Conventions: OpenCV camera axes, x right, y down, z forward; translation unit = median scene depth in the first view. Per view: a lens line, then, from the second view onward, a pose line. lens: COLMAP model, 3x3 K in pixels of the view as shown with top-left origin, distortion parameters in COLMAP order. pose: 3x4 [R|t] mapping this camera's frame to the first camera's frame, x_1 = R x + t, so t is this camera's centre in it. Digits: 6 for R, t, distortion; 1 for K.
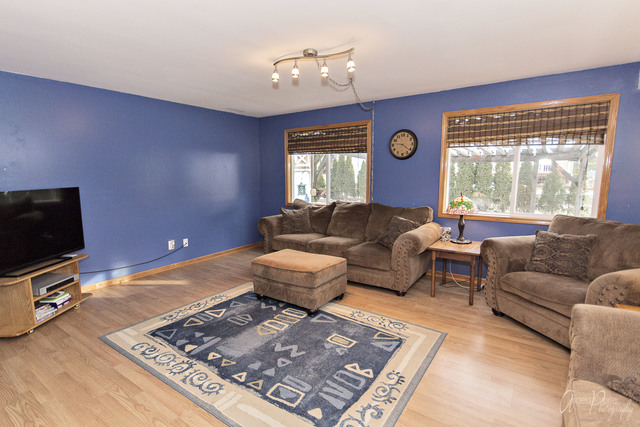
lens RADIAL K [[344.9, 0, 320.0], [0, 344.9, 213.5], [0, 0, 1]] dist [0.001830, 0.000931]
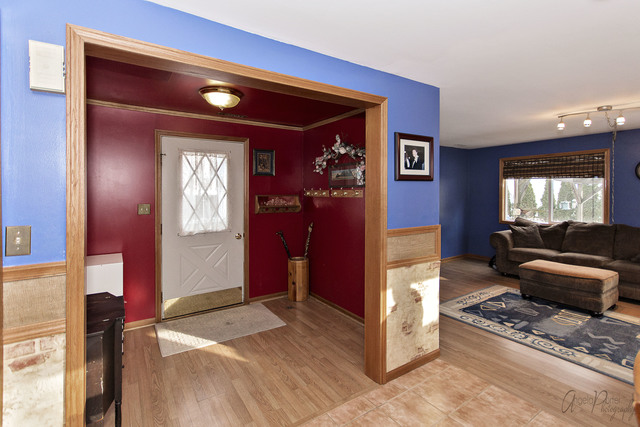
lens RADIAL K [[310.2, 0, 331.9], [0, 310.2, 190.8], [0, 0, 1]] dist [0.001773, 0.000268]
pose [[0.916486, -0.001916, -0.400061, -0.412314], [-0.046530, 0.992692, -0.111346, 0.024106], [0.397351, 0.120662, 0.909699, -0.370043]]
